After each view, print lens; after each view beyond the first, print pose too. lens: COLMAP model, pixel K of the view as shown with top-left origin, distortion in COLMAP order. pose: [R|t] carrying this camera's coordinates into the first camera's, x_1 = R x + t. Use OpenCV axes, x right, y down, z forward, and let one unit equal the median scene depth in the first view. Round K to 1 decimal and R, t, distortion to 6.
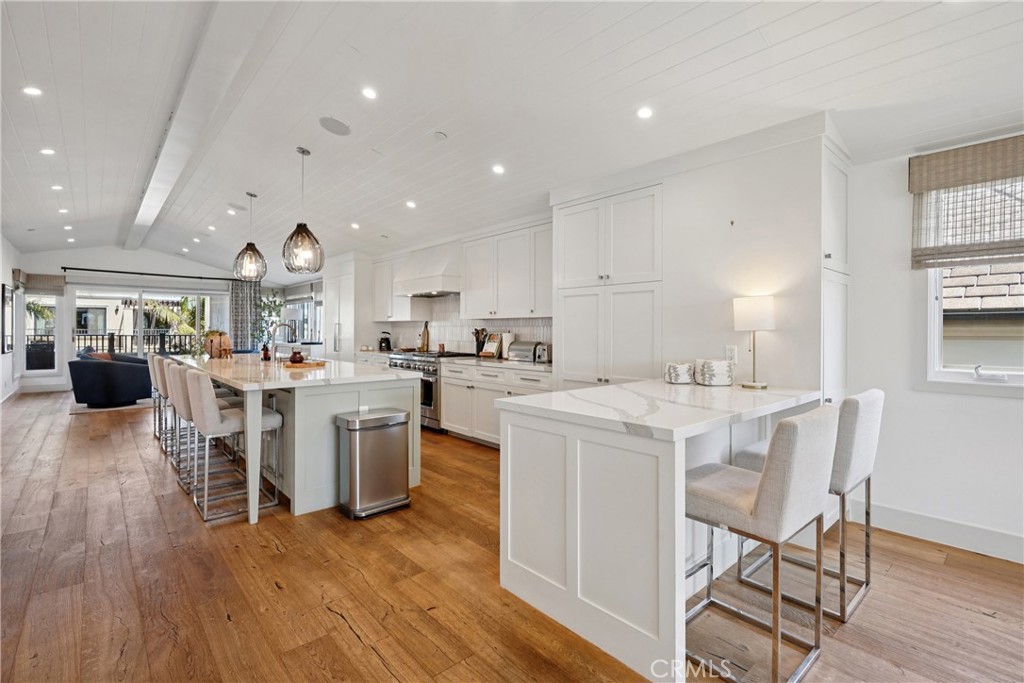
lens RADIAL K [[471.5, 0, 512.1], [0, 471.5, 329.3], [0, 0, 1]] dist [-0.003945, 0.000075]
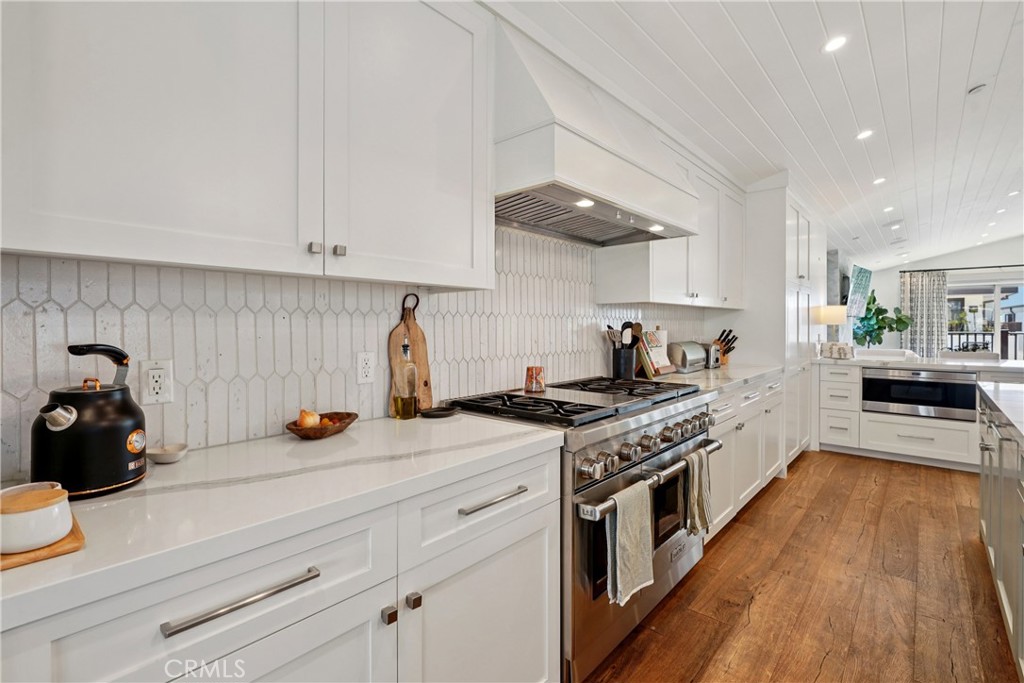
lens RADIAL K [[468.0, 0, 513.6], [0, 468.0, 330.8], [0, 0, 1]] dist [-0.003851, -0.000149]
pose [[-0.121767, -0.014063, 0.992459, -0.443649], [0.000975, 0.999897, 0.014288, 0.000273], [-0.992558, 0.002707, -0.121741, 0.973597]]
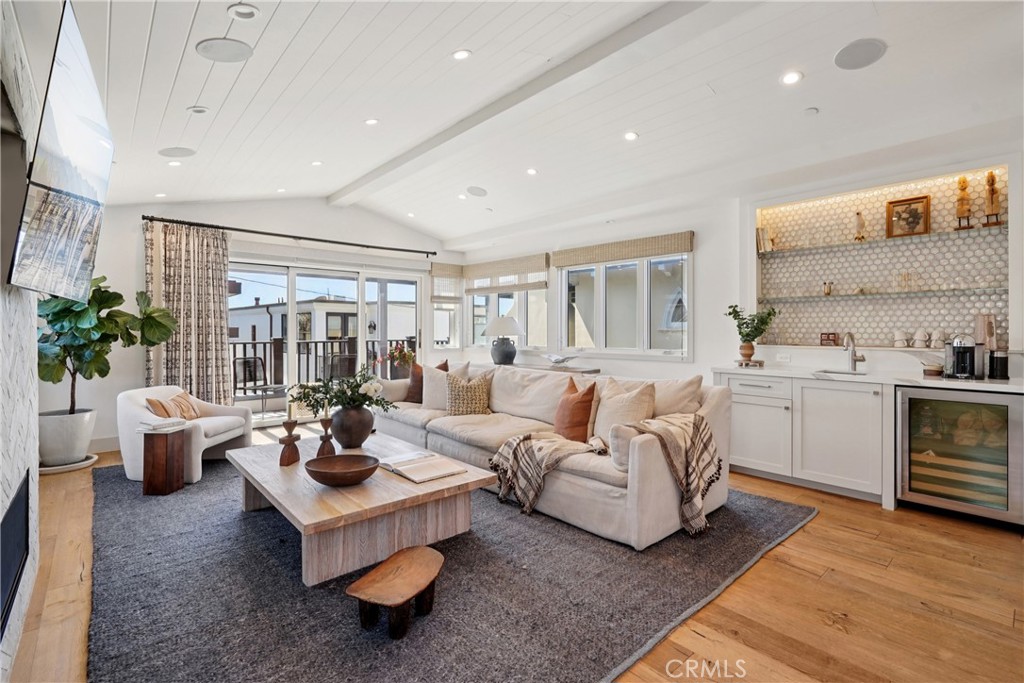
lens RADIAL K [[468.0, 0, 513.6], [0, 468.0, 330.8], [0, 0, 1]] dist [-0.003851, -0.000149]
pose [[-0.999997, -0.001566, -0.002132, 0.325417], [-0.001570, 0.999998, 0.001449, 0.002303], [0.002129, 0.001453, -0.999997, 0.275373]]
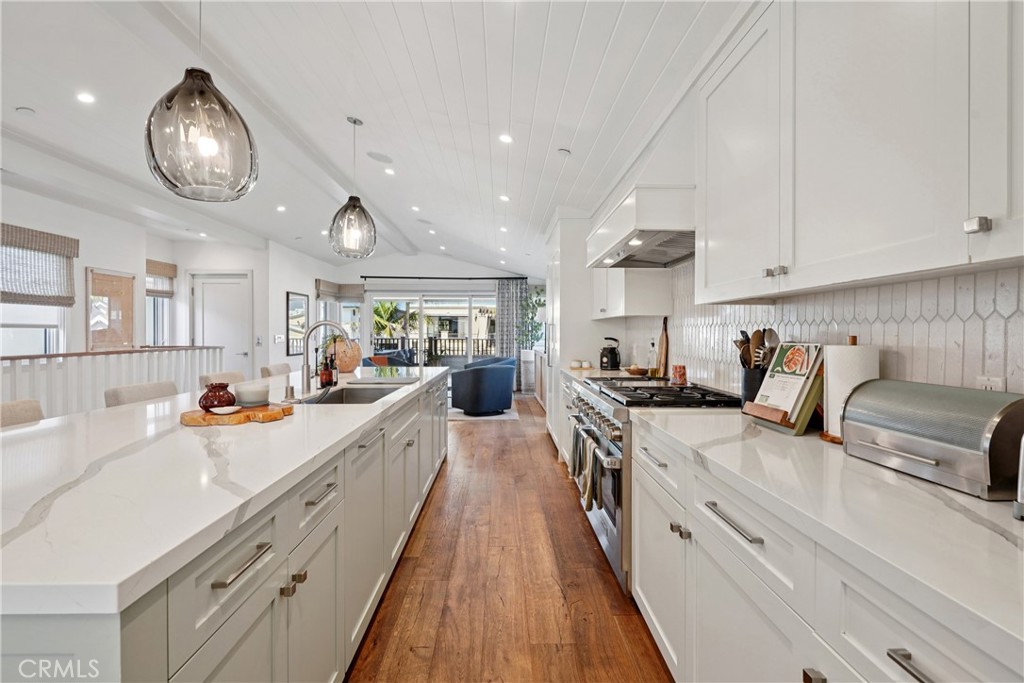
lens RADIAL K [[470.2, 0, 510.9], [0, 470.2, 335.9], [0, 0, 1]] dist [-0.003153, -0.000073]
pose [[0.761861, 0.002806, -0.647734, 0.014209], [0.000245, 0.999989, 0.004620, 0.001032], [0.647740, -0.003679, 0.761853, 0.518493]]
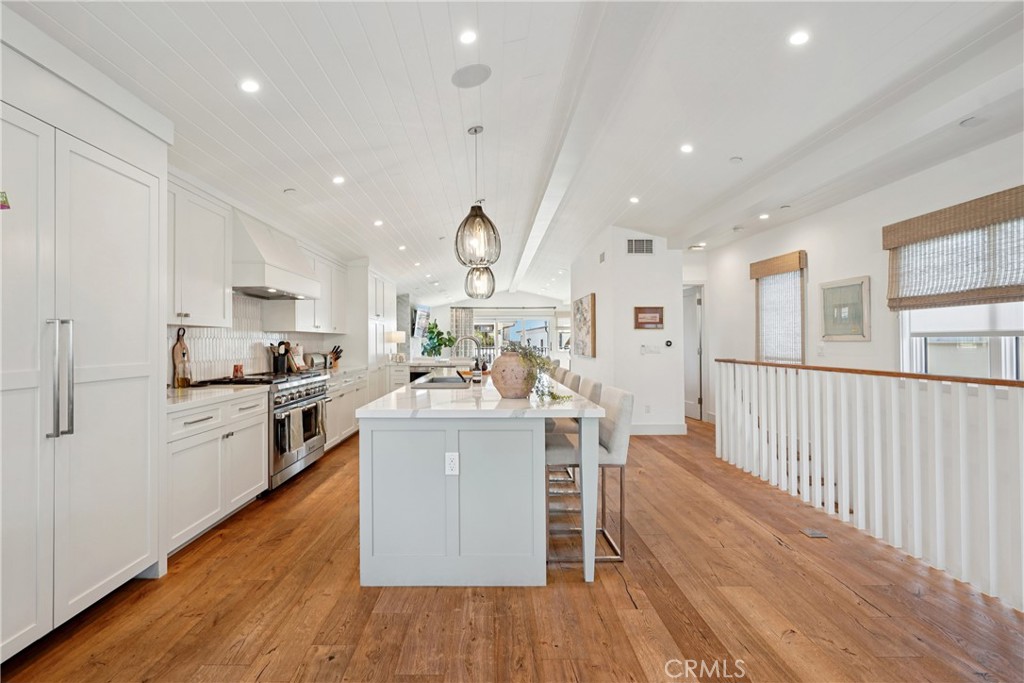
lens RADIAL K [[479.7, 0, 487.8], [0, 479.7, 342.7], [0, 0, 1]] dist [-0.000747, -0.000019]
pose [[-0.743331, -0.002480, 0.668919, -0.791165], [-0.001238, 0.999997, 0.002332, -0.001693], [-0.668922, 0.000905, -0.743332, 1.166923]]
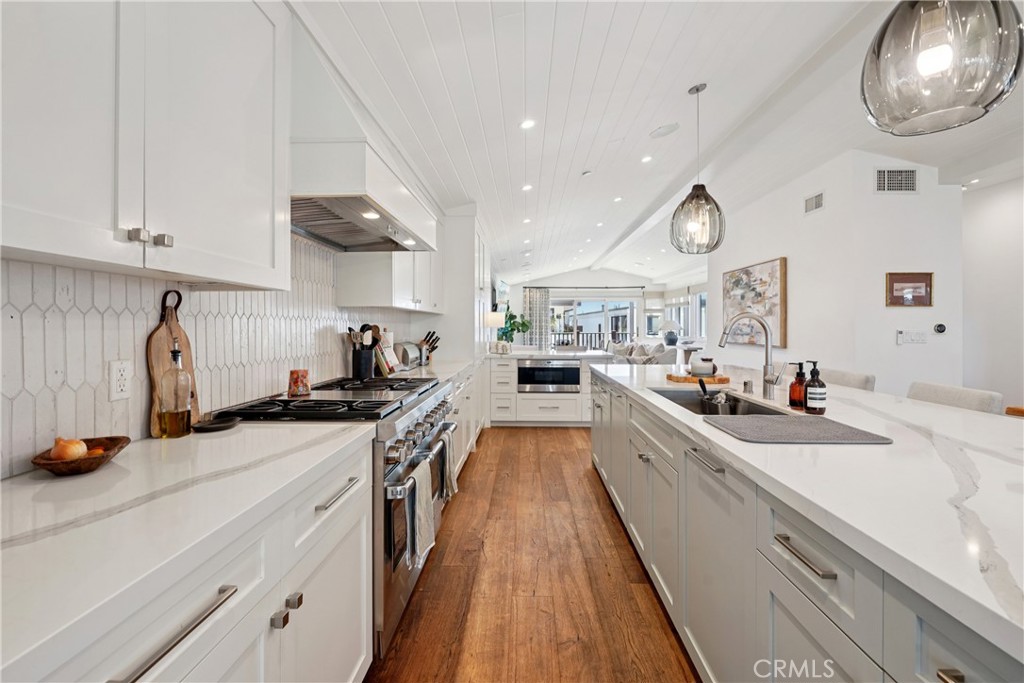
lens RADIAL K [[471.5, 0, 512.1], [0, 471.5, 329.3], [0, 0, 1]] dist [-0.003945, 0.000075]
pose [[-0.727278, -0.005823, 0.686318, -0.447109], [-0.002254, 0.999979, 0.006095, 0.000065], [-0.686339, 0.002886, -0.727276, 1.049048]]
